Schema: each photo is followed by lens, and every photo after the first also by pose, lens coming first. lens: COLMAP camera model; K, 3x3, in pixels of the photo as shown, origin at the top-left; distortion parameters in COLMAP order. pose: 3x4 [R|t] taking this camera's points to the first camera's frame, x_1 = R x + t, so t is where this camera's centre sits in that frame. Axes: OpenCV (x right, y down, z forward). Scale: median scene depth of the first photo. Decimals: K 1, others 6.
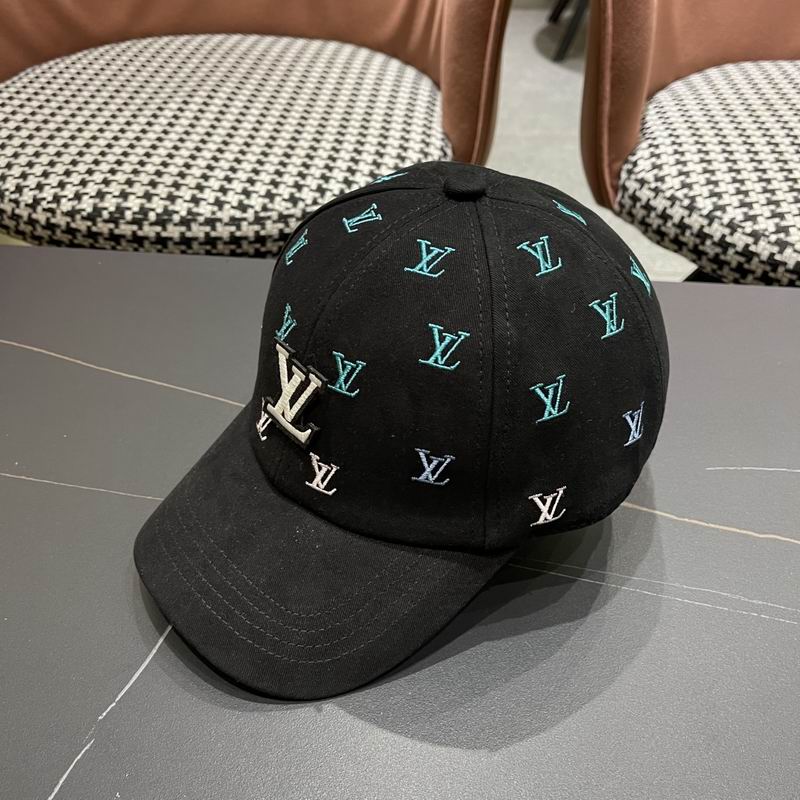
lens RADIAL K [[847.7, 0, 399.1], [0, 847.7, 404.7], [0, 0, 1]] dist [0.014502, 0.000000]
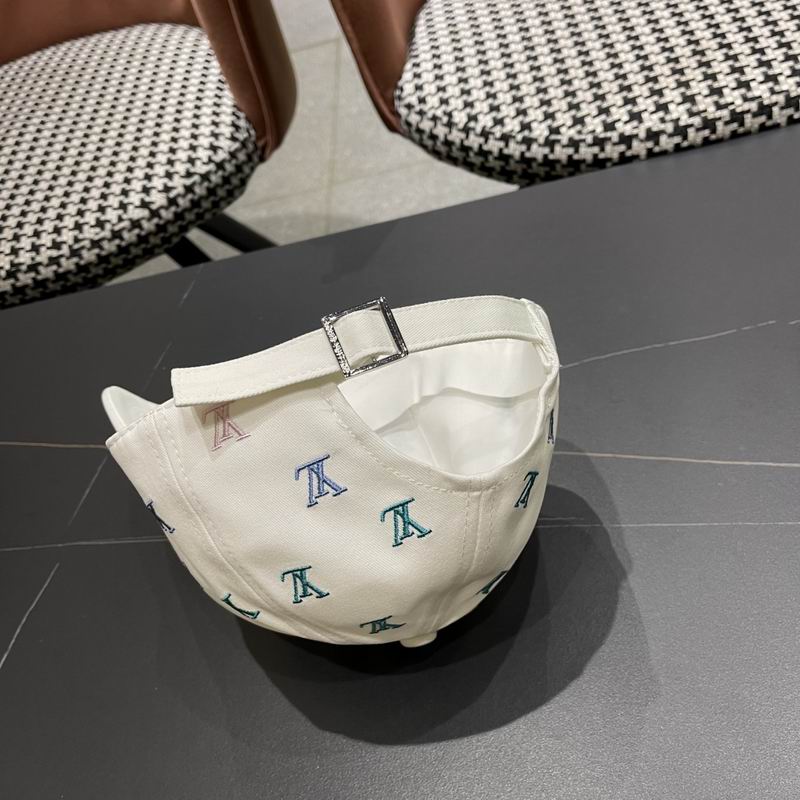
lens RADIAL K [[847.7, 0, 404.7], [0, 847.7, 412.1], [0, 0, 1]] dist [0.014502, 0.000000]
pose [[0.958384, -0.268582, -0.096766, 0.286948], [0.279926, 0.950649, 0.133821, -0.049061], [0.056048, -0.155339, 0.986270, -0.083917]]
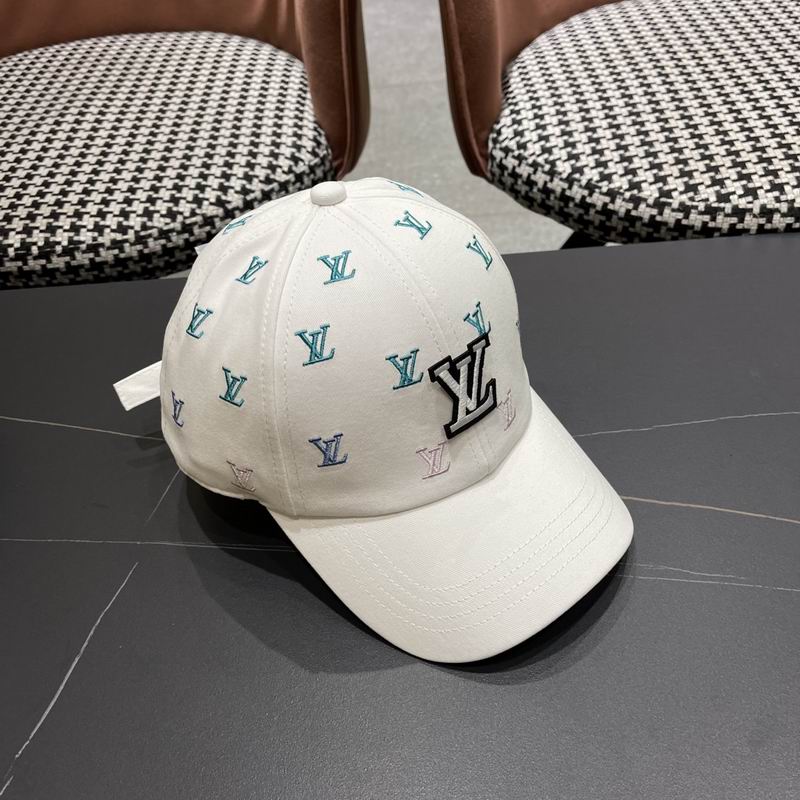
lens RADIAL K [[847.7, 0, 402.5], [0, 847.7, 408.8], [0, 0, 1]] dist [0.014502, 0.000000]
pose [[0.989840, -0.140048, 0.024561, 0.093382], [0.137826, 0.987514, 0.076291, -0.048949], [-0.034939, -0.072131, 0.996783, -0.049364]]
